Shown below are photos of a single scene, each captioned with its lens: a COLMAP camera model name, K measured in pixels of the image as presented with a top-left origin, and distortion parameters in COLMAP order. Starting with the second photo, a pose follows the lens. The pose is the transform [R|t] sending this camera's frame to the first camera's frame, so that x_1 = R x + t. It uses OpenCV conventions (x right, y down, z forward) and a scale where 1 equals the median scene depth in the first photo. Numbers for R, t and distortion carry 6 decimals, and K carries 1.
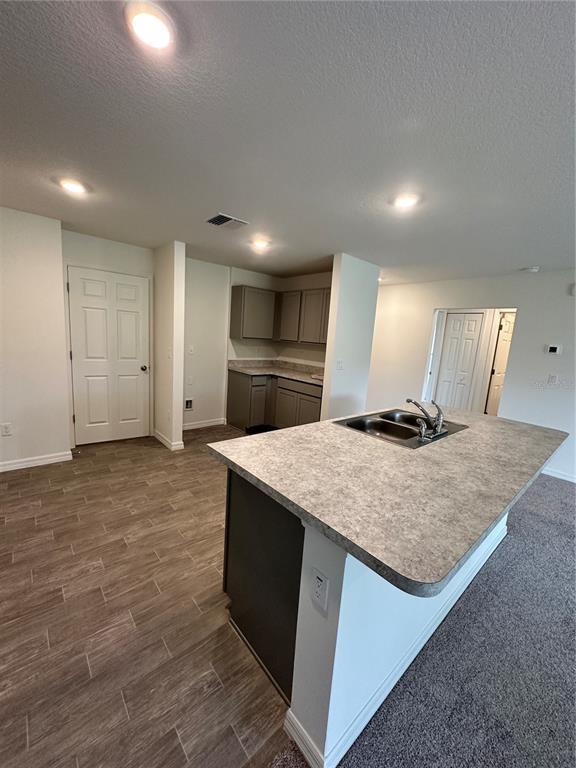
lens RADIAL K [[303.6, 0, 290.3], [0, 303.6, 383.9], [0, 0, 1]] dist [0.000835, 0.000063]
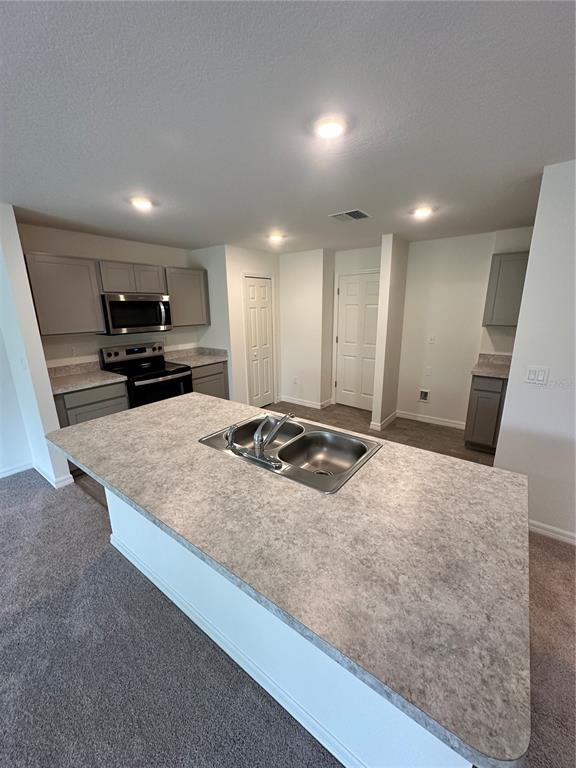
lens RADIAL K [[303.6, 0, 290.3], [0, 303.6, 383.9], [0, 0, 1]] dist [0.000835, 0.000063]
pose [[0.205071, 0.175507, -0.962883, 1.575352], [-0.127466, 0.980202, 0.151517, -0.193792], [0.970411, 0.091663, 0.223383, 1.154437]]
